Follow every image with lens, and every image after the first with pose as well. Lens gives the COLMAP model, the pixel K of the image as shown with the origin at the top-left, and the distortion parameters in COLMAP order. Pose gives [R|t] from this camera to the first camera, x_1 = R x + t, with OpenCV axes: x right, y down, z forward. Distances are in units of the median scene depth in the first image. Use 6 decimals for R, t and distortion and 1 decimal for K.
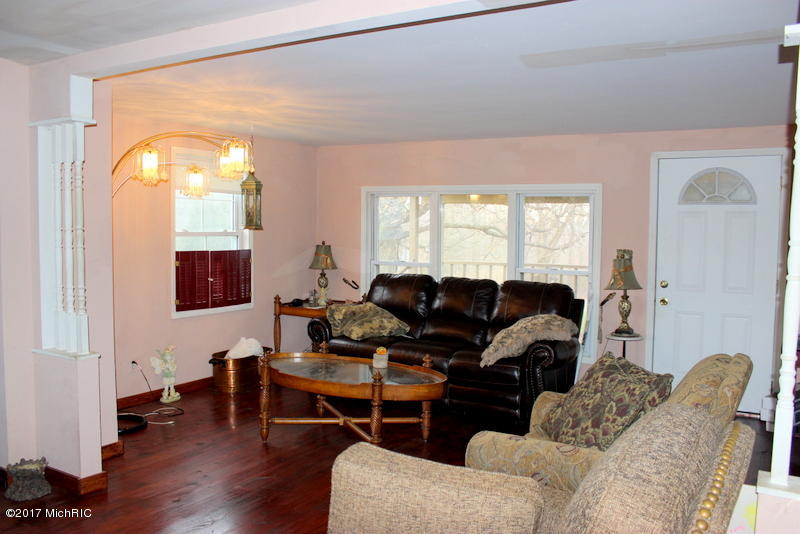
lens RADIAL K [[659.8, 0, 387.3], [0, 659.8, 269.8], [0, 0, 1]] dist [-0.180825, 0.141256]
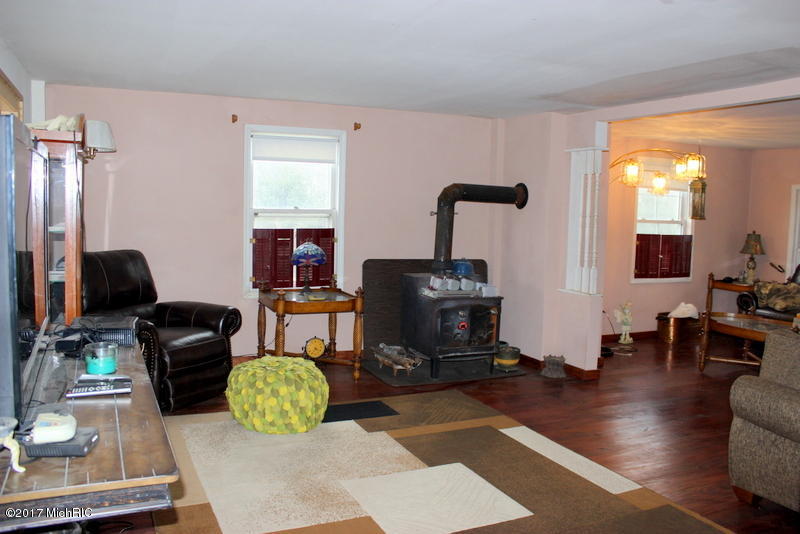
lens RADIAL K [[659.8, 0, 387.3], [0, 659.8, 269.8], [0, 0, 1]] dist [-0.180825, 0.141256]
pose [[0.820025, 0.062578, -0.568896, 0.014125], [-0.051197, 0.998040, 0.035986, 0.024083], [0.570033, -0.000384, 0.821622, -0.383083]]
